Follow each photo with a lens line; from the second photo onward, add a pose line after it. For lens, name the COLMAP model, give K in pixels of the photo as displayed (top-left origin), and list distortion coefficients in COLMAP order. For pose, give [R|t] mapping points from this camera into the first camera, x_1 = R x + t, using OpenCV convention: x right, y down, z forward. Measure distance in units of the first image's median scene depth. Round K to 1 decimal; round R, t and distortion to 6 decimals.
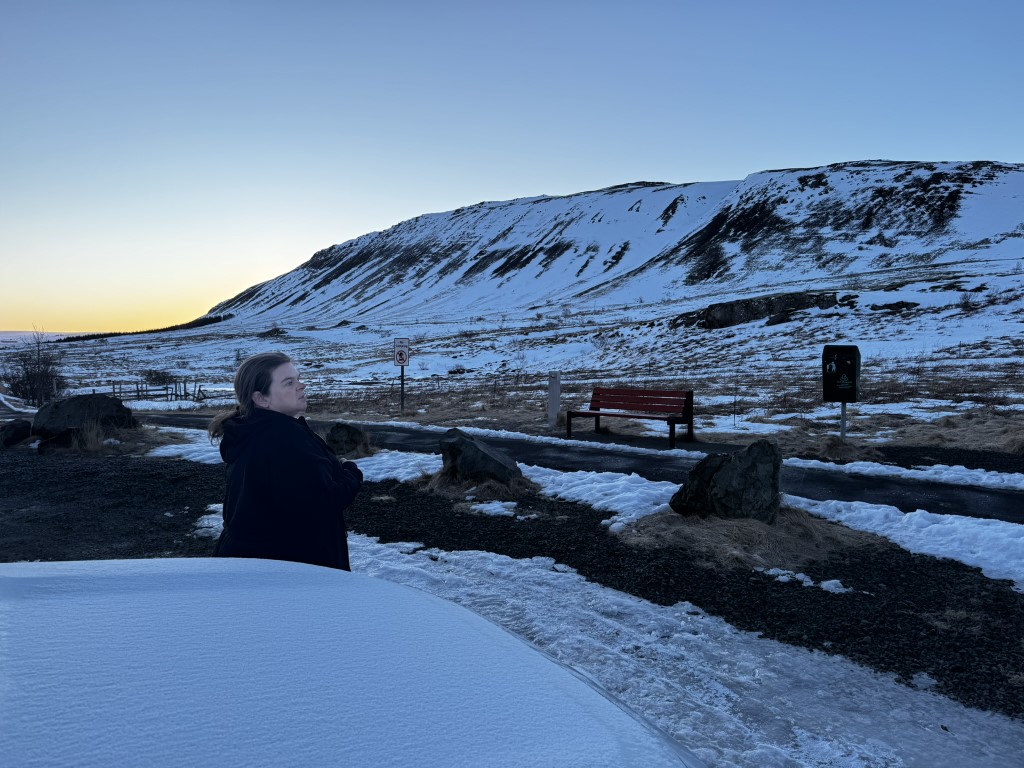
lens RADIAL K [[711.1, 0, 511.0], [0, 711.1, 387.1], [0, 0, 1]] dist [0.093747, -0.130832]
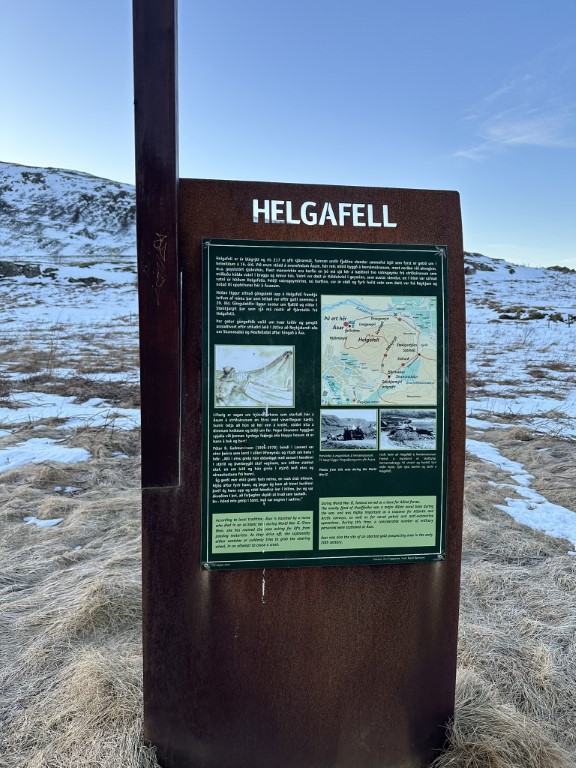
lens RADIAL K [[510.3, 0, 284.2], [0, 510.3, 383.0], [0, 0, 1]] dist [-0.033181, -0.011315]
pose [[0.678568, -0.061552, 0.731954, 0.093190], [-0.000500, 0.996444, 0.084258, -0.008530], [-0.734537, -0.057540, 0.676124, 0.126840]]
